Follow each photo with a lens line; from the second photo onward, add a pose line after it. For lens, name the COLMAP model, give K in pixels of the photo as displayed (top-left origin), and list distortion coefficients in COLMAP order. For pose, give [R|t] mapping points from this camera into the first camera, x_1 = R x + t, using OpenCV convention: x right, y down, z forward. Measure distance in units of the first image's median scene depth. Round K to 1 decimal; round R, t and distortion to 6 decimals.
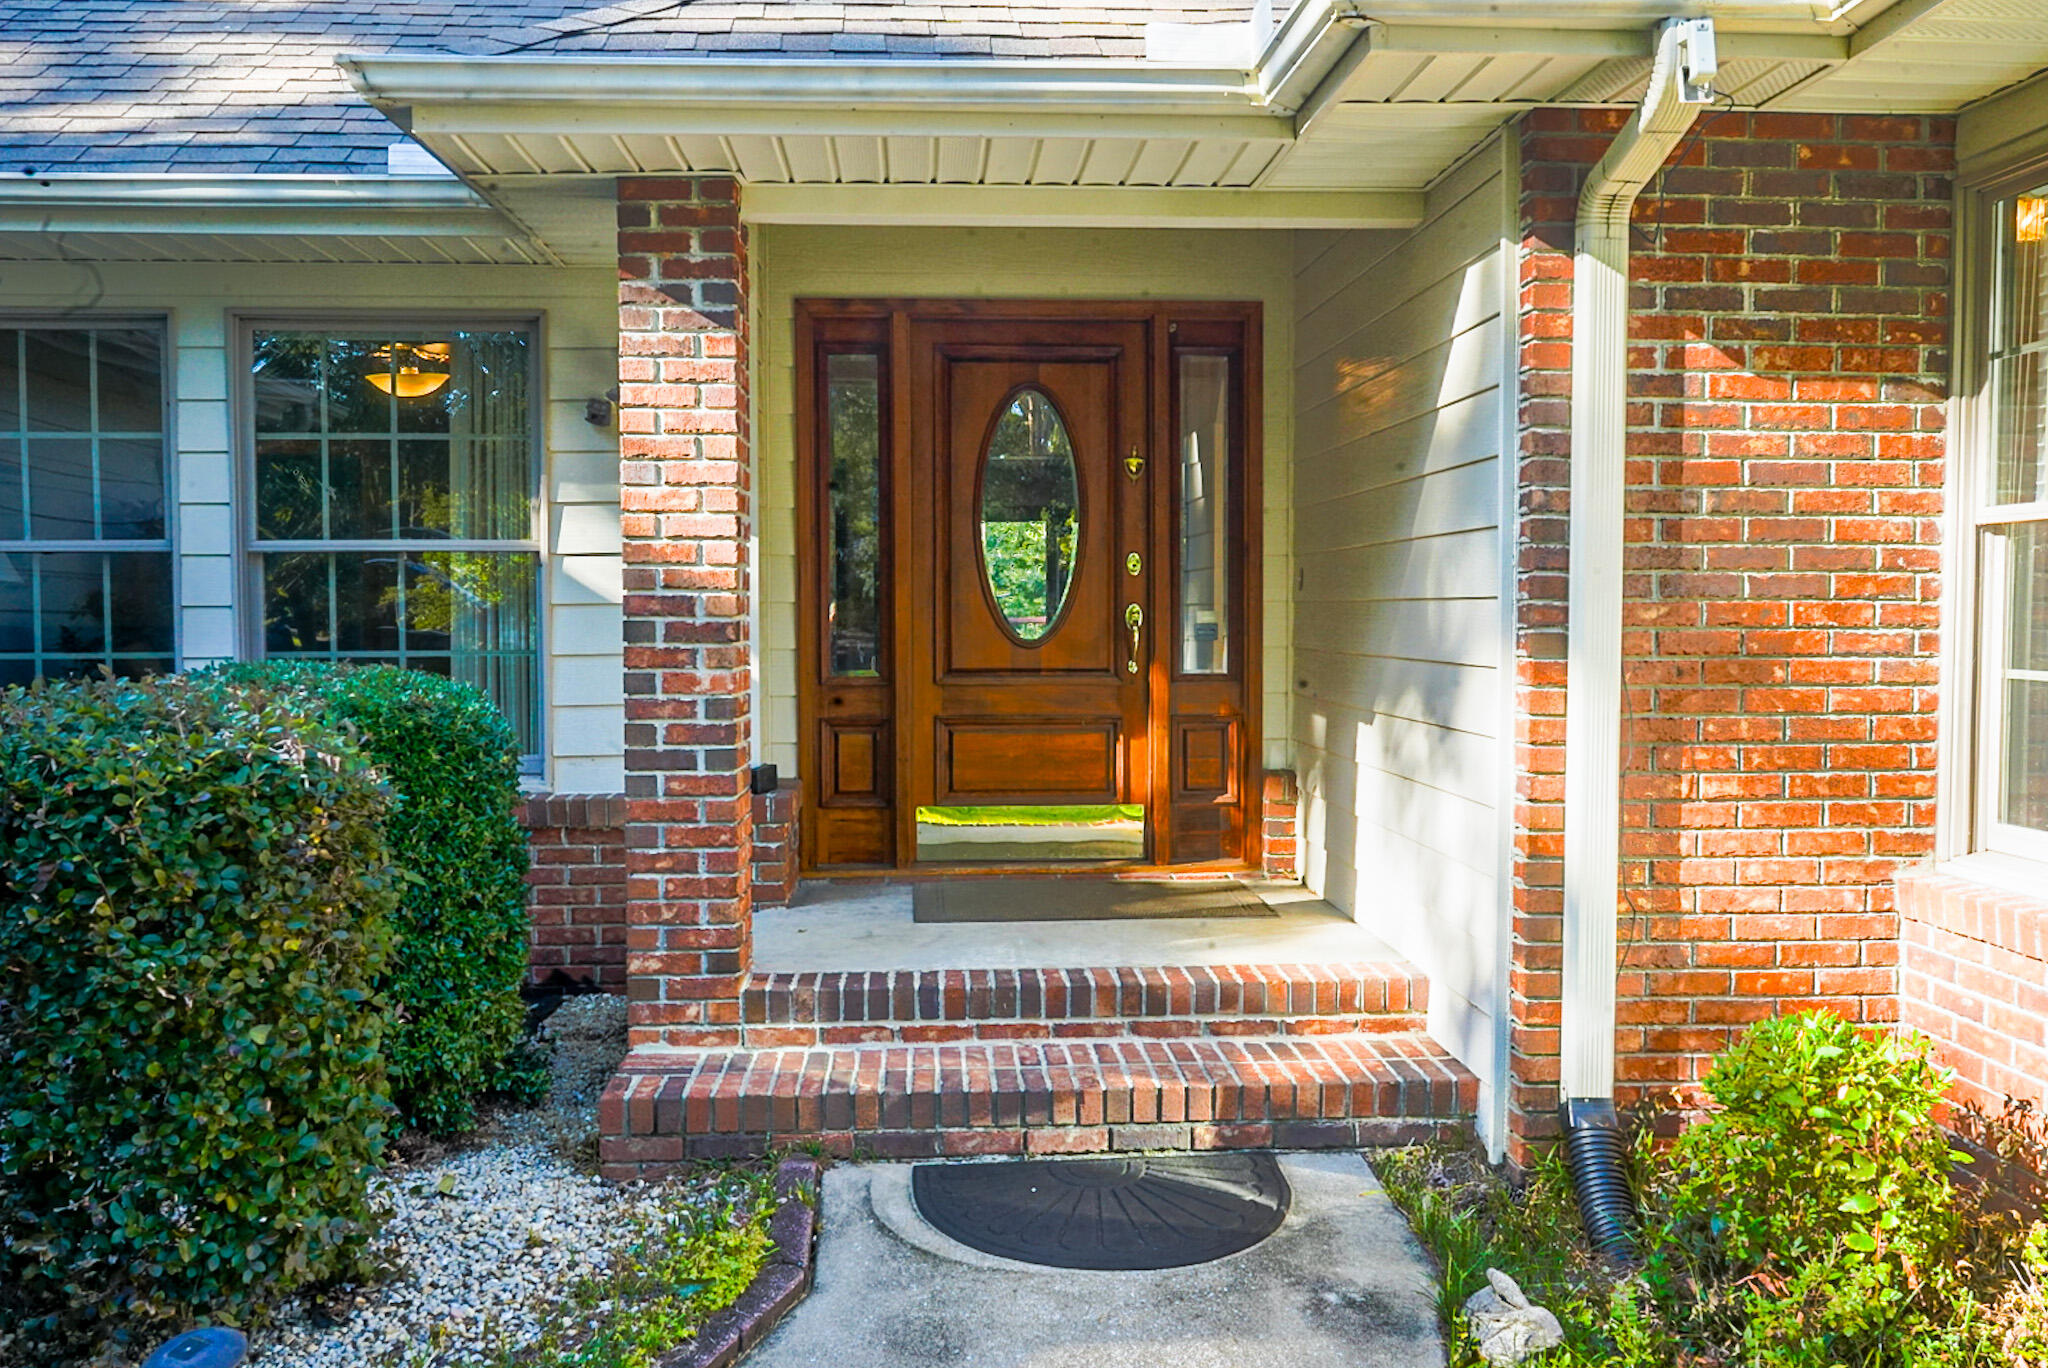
lens RADIAL K [[1687.0, 0, 1024.0], [0, 1687.0, 684.0], [0, 0, 1]] dist [-0.019024, 0.013719]
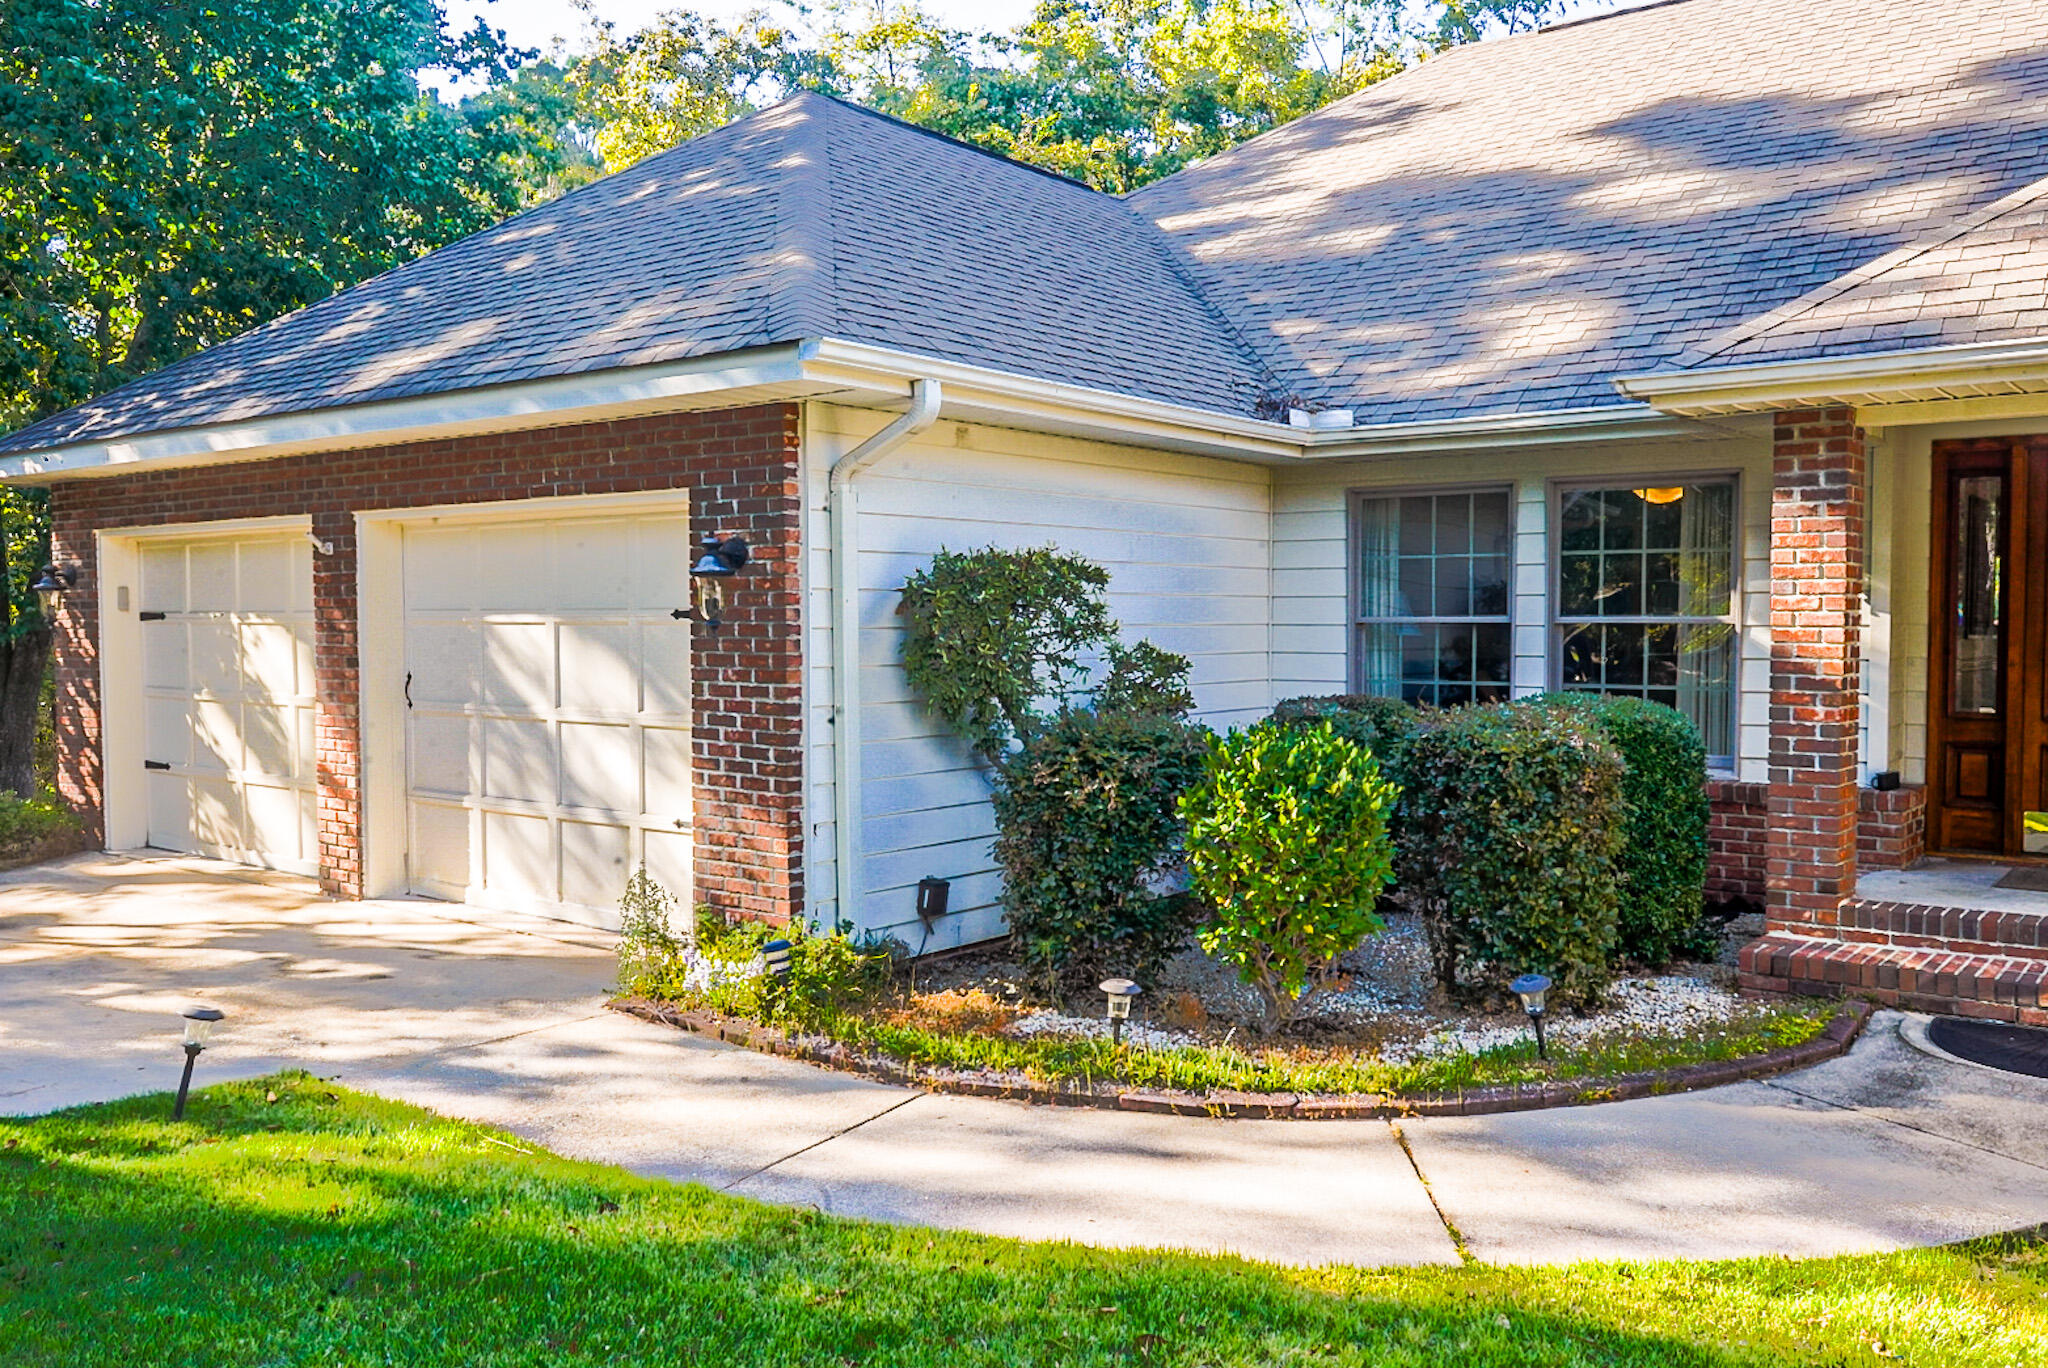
lens RADIAL K [[1687.0, 0, 1024.0], [0, 1687.0, 684.0], [0, 0, 1]] dist [-0.019024, 0.013719]
pose [[0.746827, 0.026567, -0.664487, 0.342024], [-0.030702, 0.999514, 0.005456, -0.016873], [0.664309, 0.016327, 0.747280, -0.794585]]
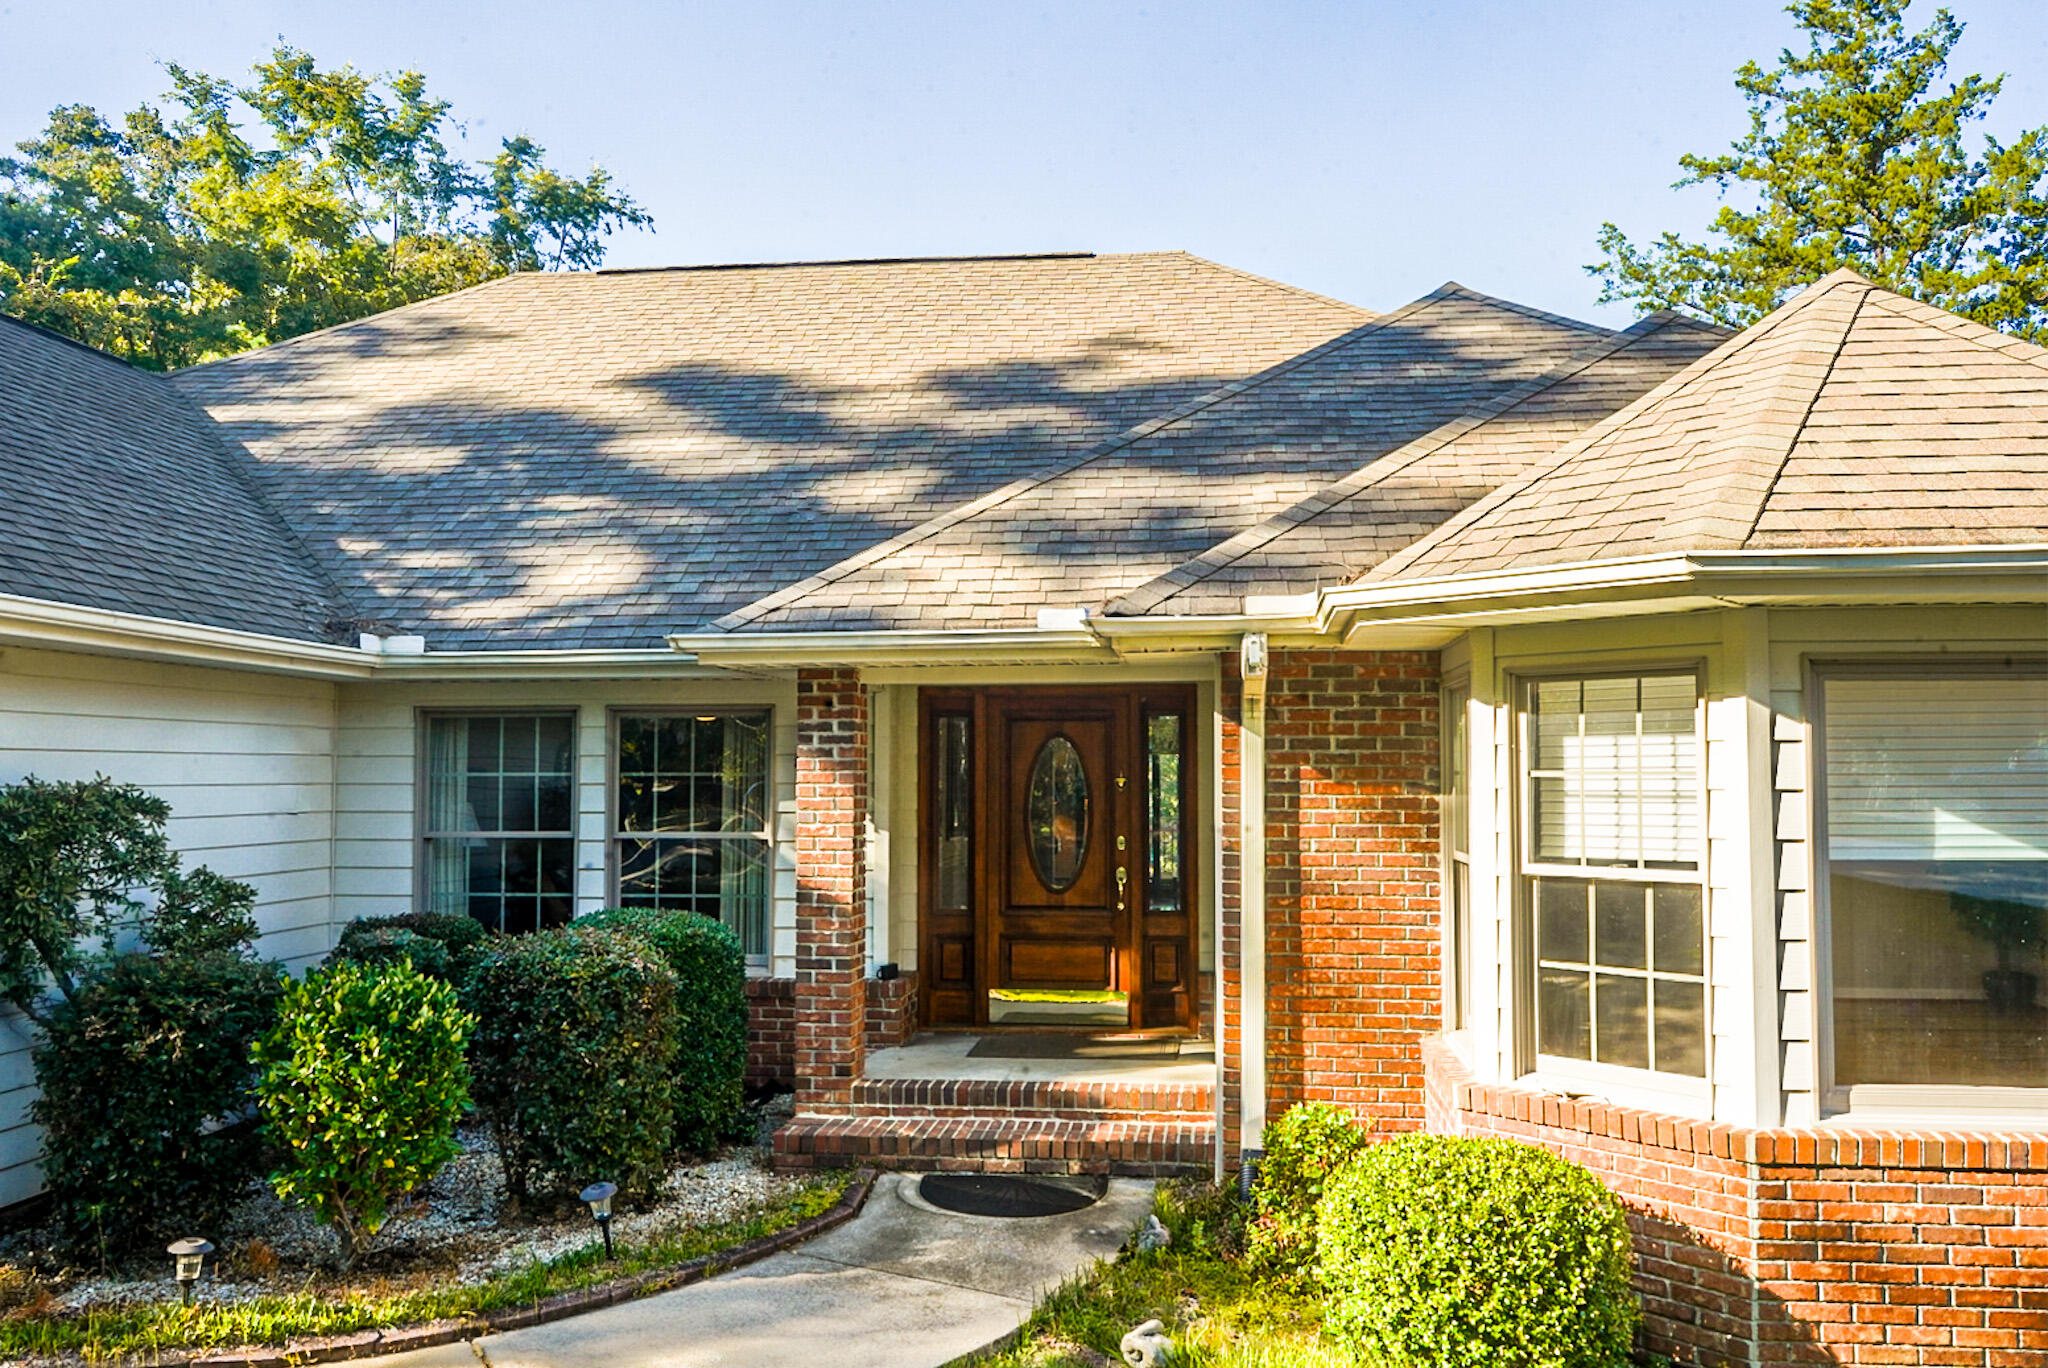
lens RADIAL K [[1706.2, 0, 1020.7], [0, 1706.2, 685.9], [0, 0, 1]] dist [-0.006076, 0.012002]
pose [[0.983542, -0.008559, -0.180479, 0.408843], [-0.009192, 0.995214, -0.097289, -0.091813], [0.180448, 0.097347, 0.978755, -0.992355]]
